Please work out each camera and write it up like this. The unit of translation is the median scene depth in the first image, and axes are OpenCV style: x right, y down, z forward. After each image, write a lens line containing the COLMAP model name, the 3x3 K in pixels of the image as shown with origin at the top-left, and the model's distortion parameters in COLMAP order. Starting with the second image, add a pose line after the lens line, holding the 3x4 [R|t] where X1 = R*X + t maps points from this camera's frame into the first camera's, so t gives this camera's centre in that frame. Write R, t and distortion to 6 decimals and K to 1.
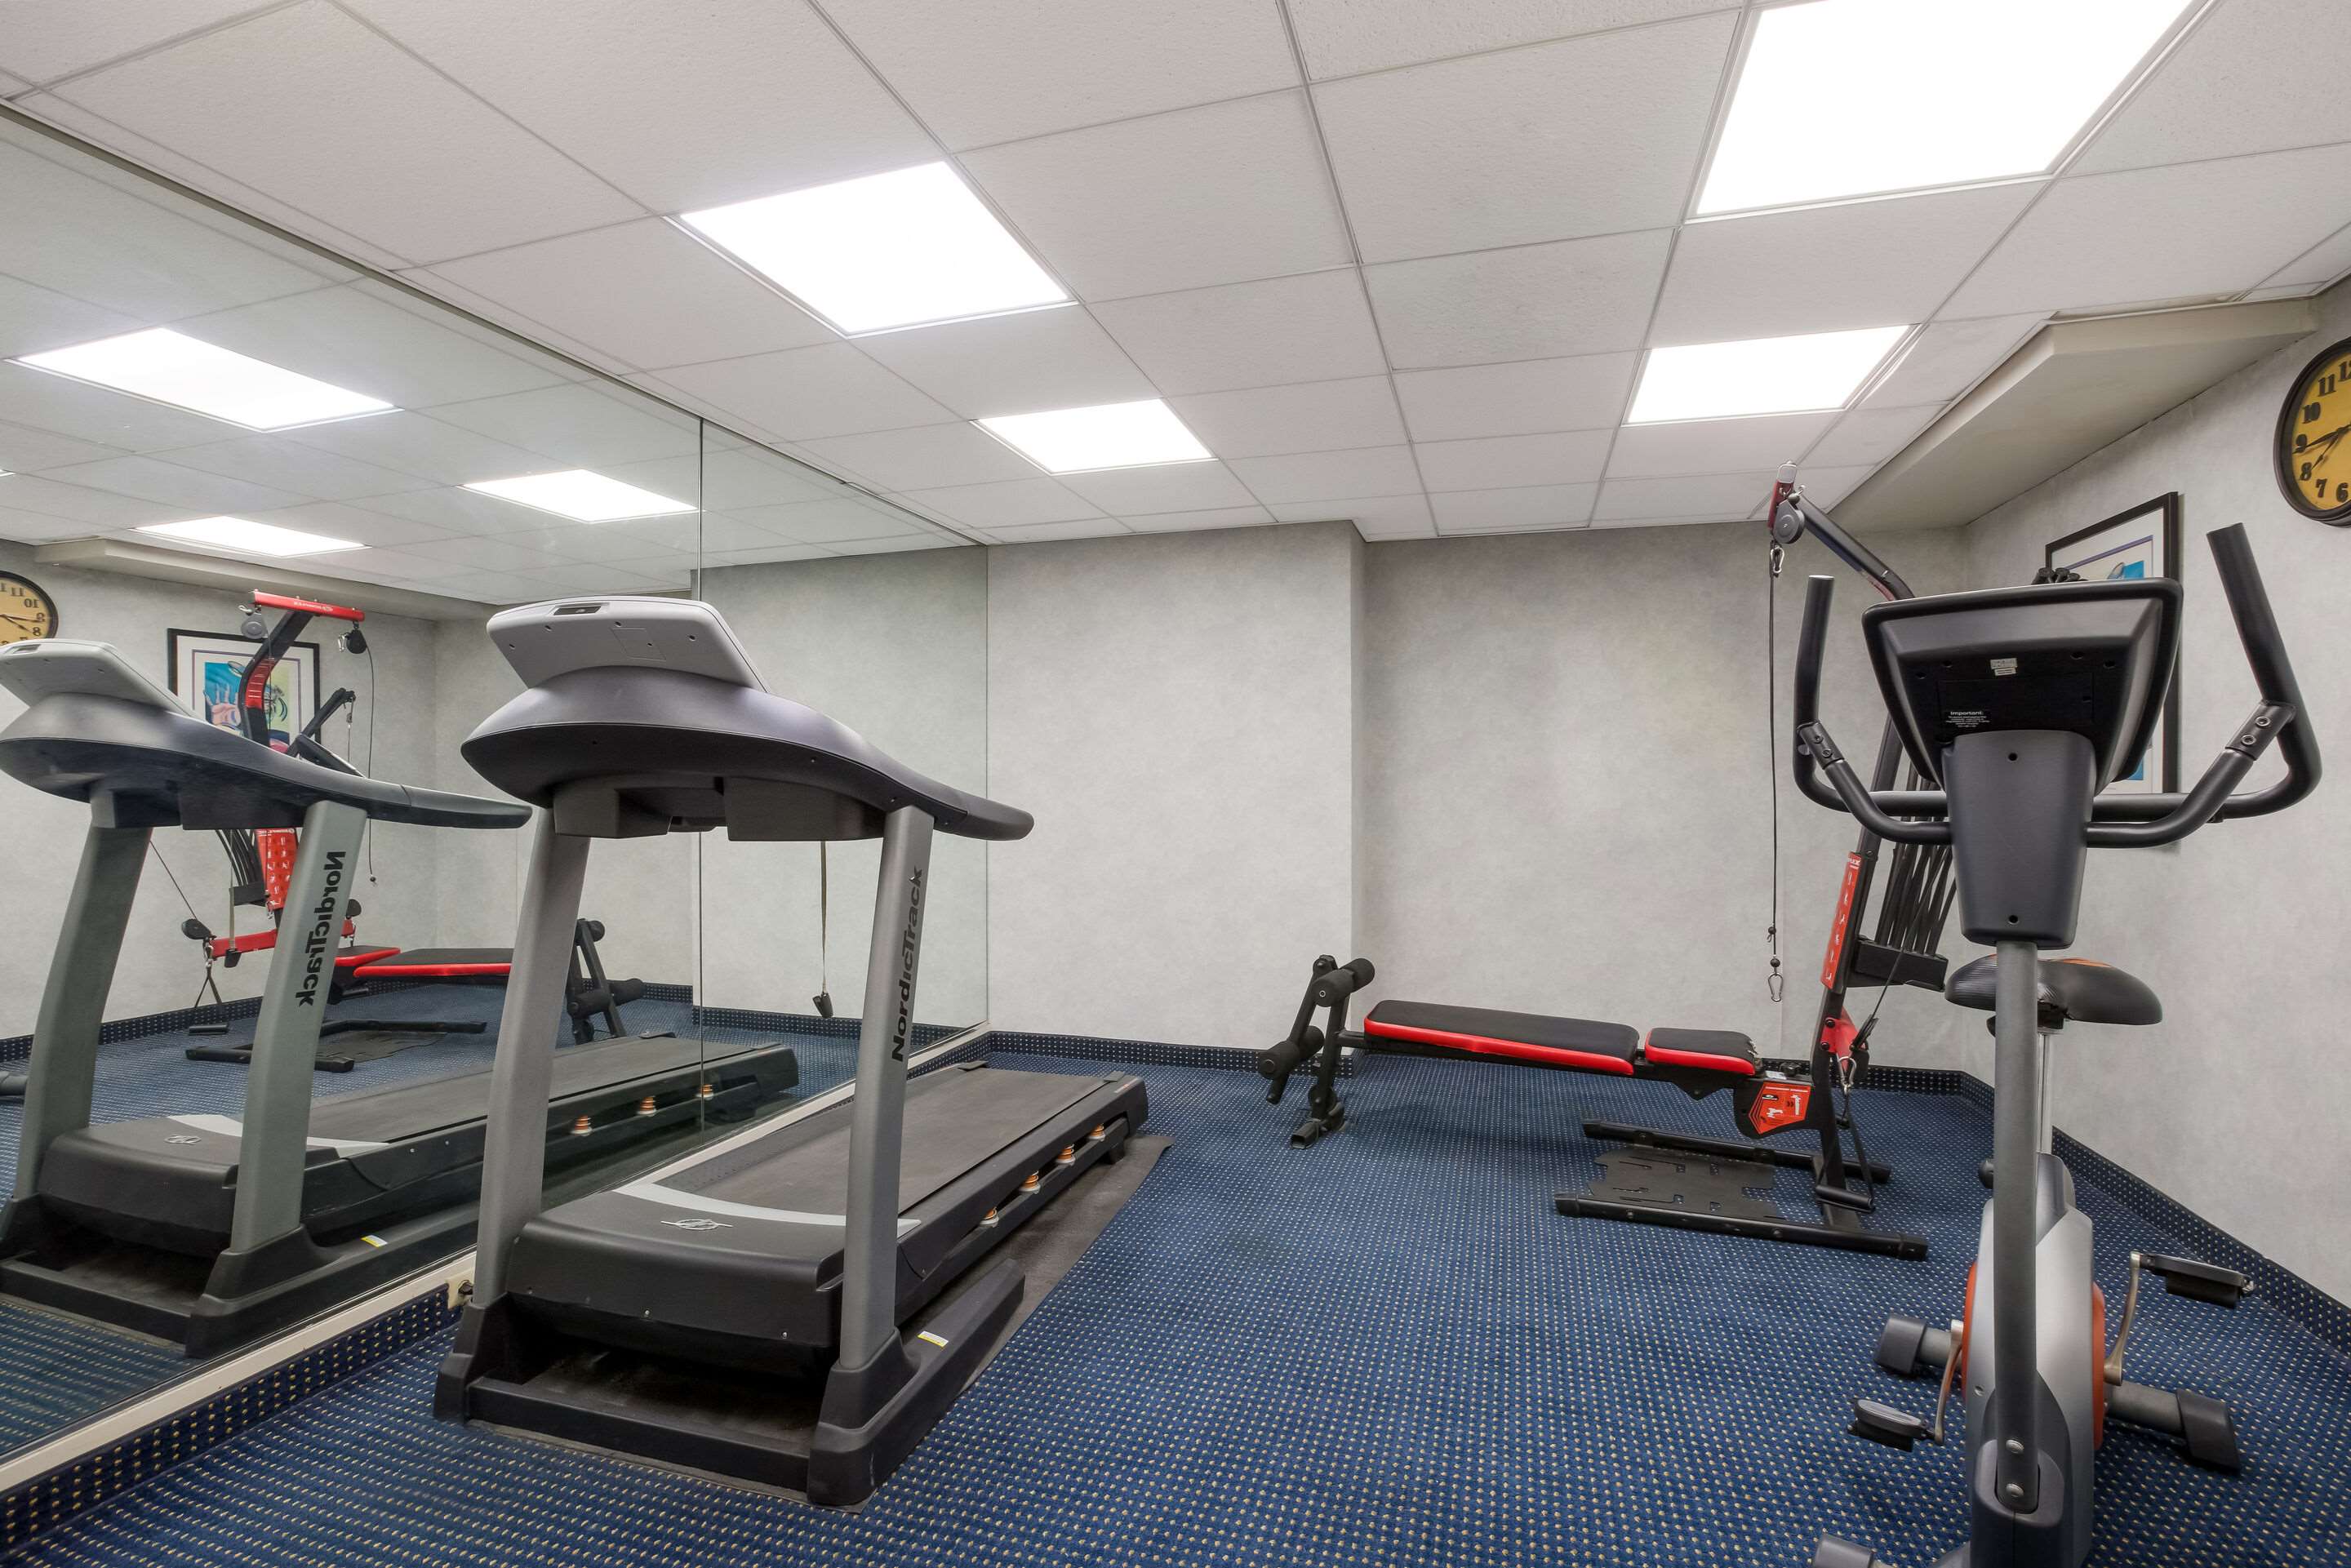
lens RADIAL K [[1086.8, 0, 1175.5], [0, 1086.8, 784.0], [0, 0, 1]] dist [-0.033102, 0.000377]
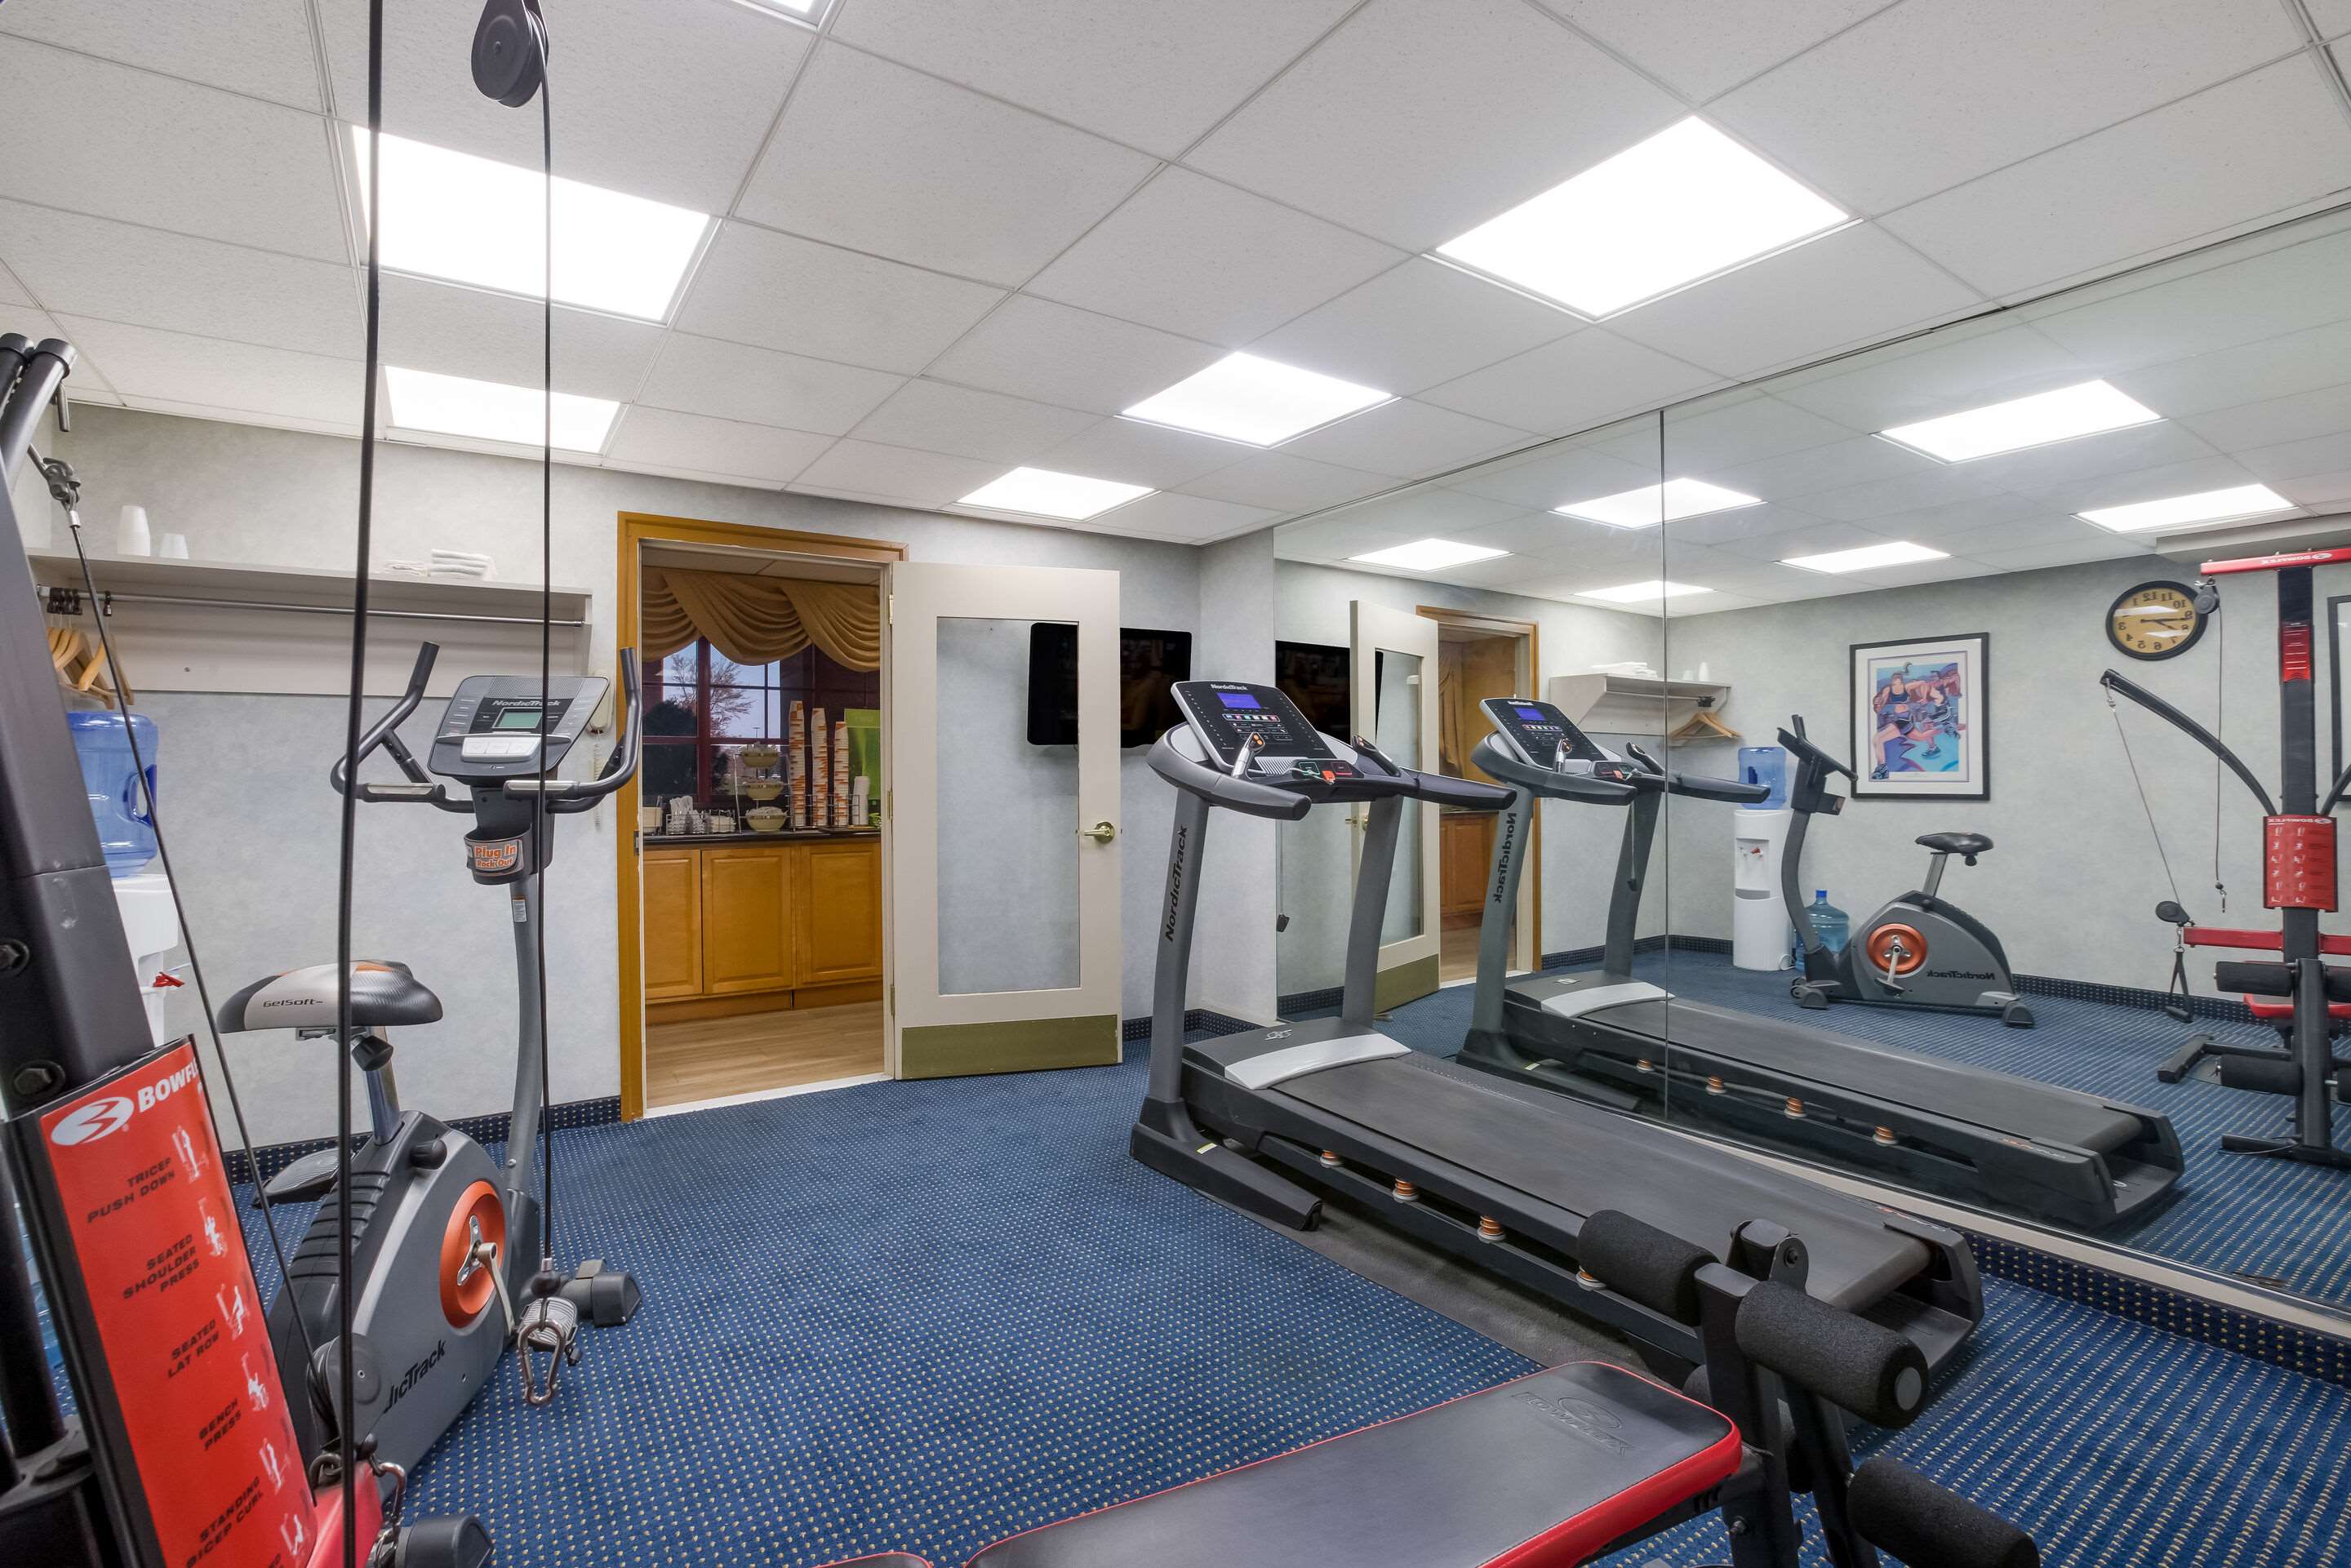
lens RADIAL K [[1086.8, 0, 1175.5], [0, 1086.8, 784.0], [0, 0, 1]] dist [-0.033102, 0.000377]
pose [[-0.619750, 0.003610, -0.784791, 0.591195], [0.001357, 0.999993, 0.003528, 0.015264], [0.784798, 0.001121, -0.619750, 1.178648]]
